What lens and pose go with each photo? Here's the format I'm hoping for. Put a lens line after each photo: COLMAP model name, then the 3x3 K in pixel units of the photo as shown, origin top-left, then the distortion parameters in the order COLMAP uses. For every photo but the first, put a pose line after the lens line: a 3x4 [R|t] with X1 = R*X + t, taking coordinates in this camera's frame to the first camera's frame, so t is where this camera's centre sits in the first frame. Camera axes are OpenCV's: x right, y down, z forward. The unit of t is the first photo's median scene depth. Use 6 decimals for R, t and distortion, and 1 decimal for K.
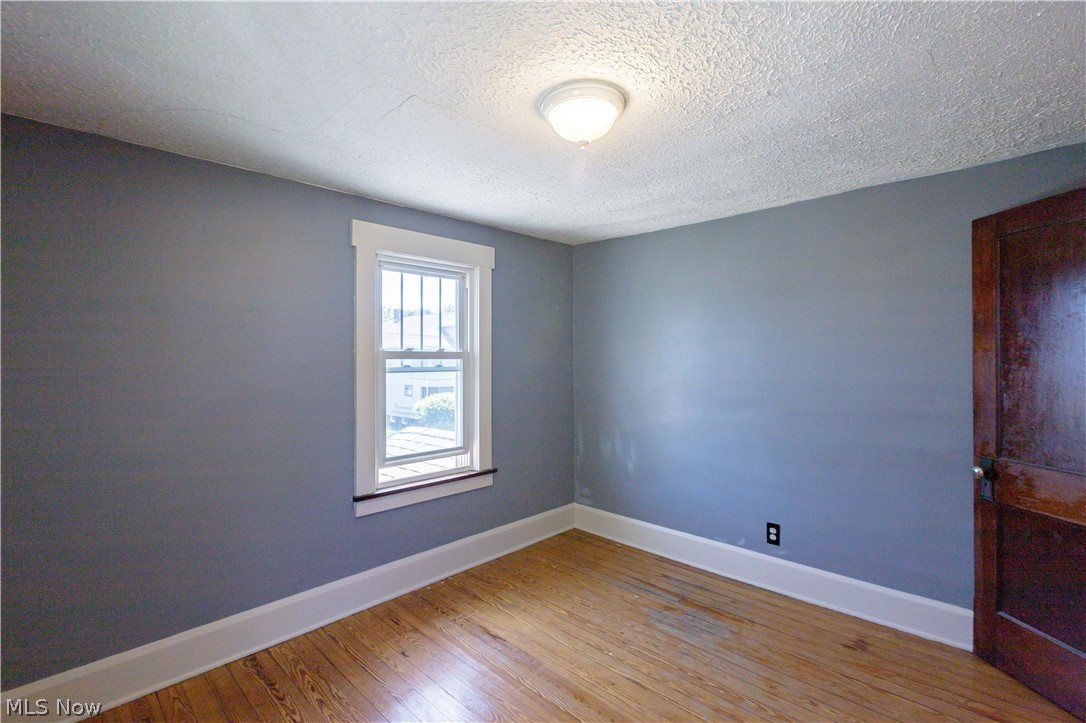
lens RADIAL K [[493.6, 0, 542.3], [0, 493.6, 360.2], [0, 0, 1]] dist [0.001431, 0.000020]
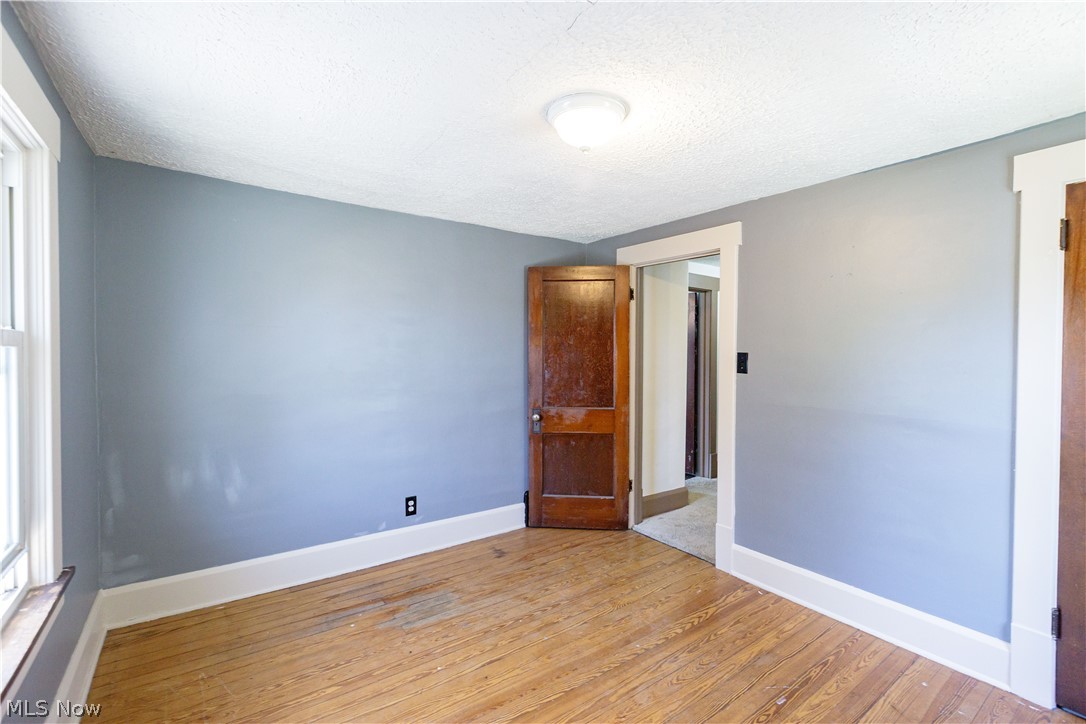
lens RADIAL K [[481.8, 0, 543.0], [0, 481.8, 362.0], [0, 0, 1]] dist [0.000375, -0.000216]
pose [[0.177986, -0.017979, 0.983869, -0.597536], [-0.001275, 0.999828, 0.018502, 0.003901], [-0.984032, -0.004547, 0.177932, 0.553129]]
